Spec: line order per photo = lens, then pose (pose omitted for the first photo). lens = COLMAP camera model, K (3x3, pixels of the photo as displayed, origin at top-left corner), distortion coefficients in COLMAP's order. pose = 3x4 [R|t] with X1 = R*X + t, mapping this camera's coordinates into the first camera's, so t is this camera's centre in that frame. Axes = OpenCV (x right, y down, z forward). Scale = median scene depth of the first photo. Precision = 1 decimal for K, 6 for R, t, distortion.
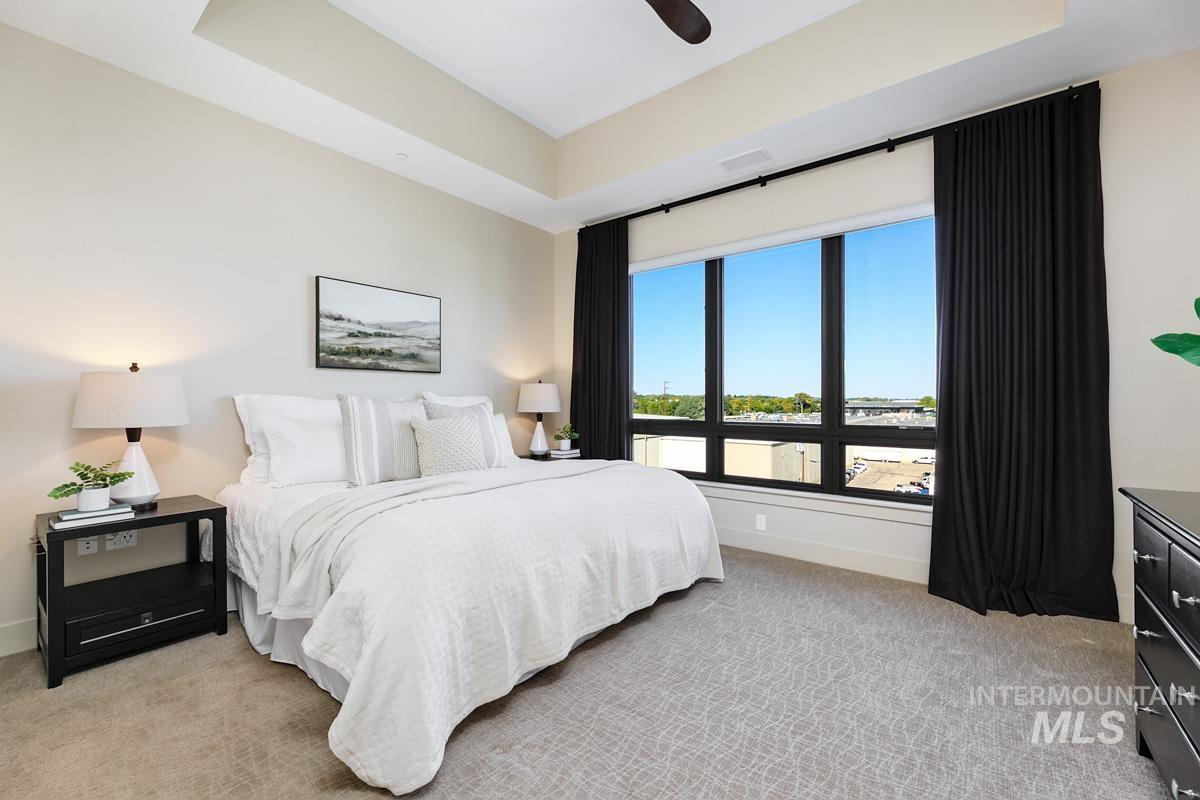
lens RADIAL K [[484.4, 0, 628.3], [0, 484.4, 405.4], [0, 0, 1]] dist [0.000593, 0.000098]
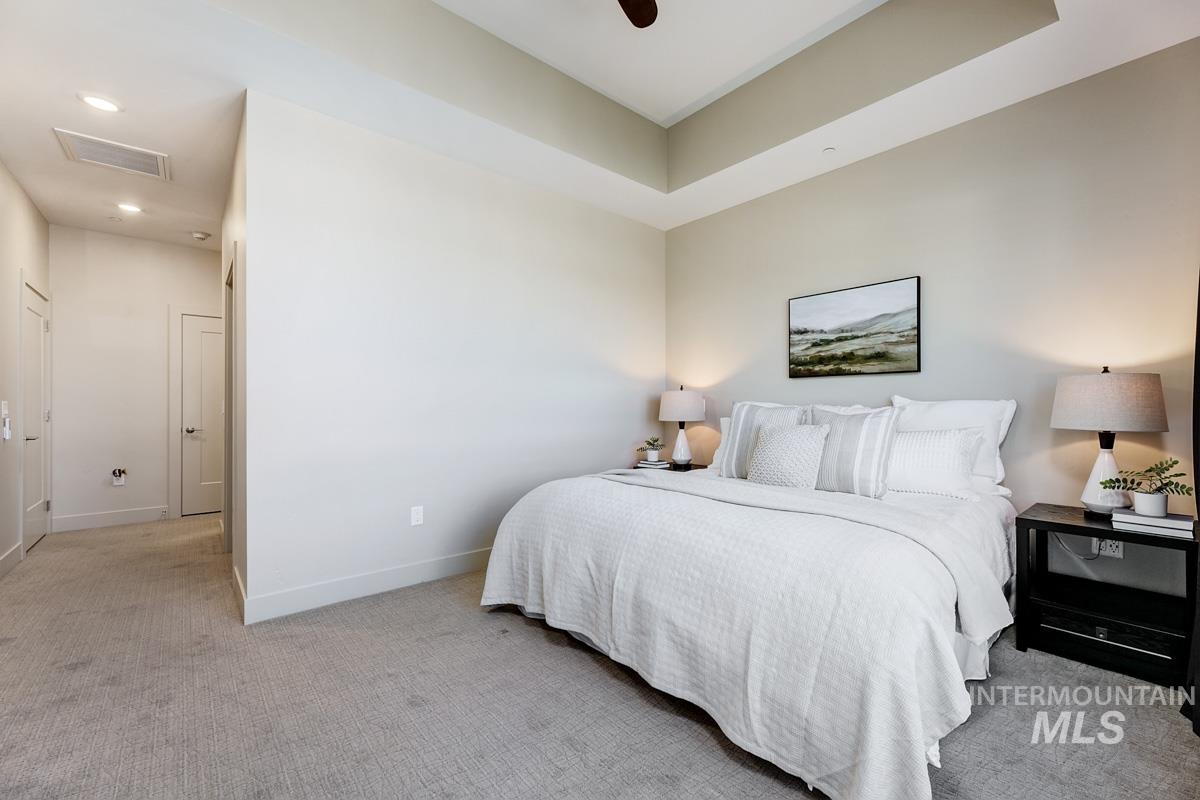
lens RADIAL K [[487.2, 0, 600.0], [0, 487.2, 400.0], [0, 0, 1]] dist [0.000574, 0.000172]
pose [[-0.222216, -0.011443, -0.974930, 0.561640], [-0.010719, 0.999899, -0.009293, -0.009479], [0.974938, 0.008385, -0.222316, 0.771527]]
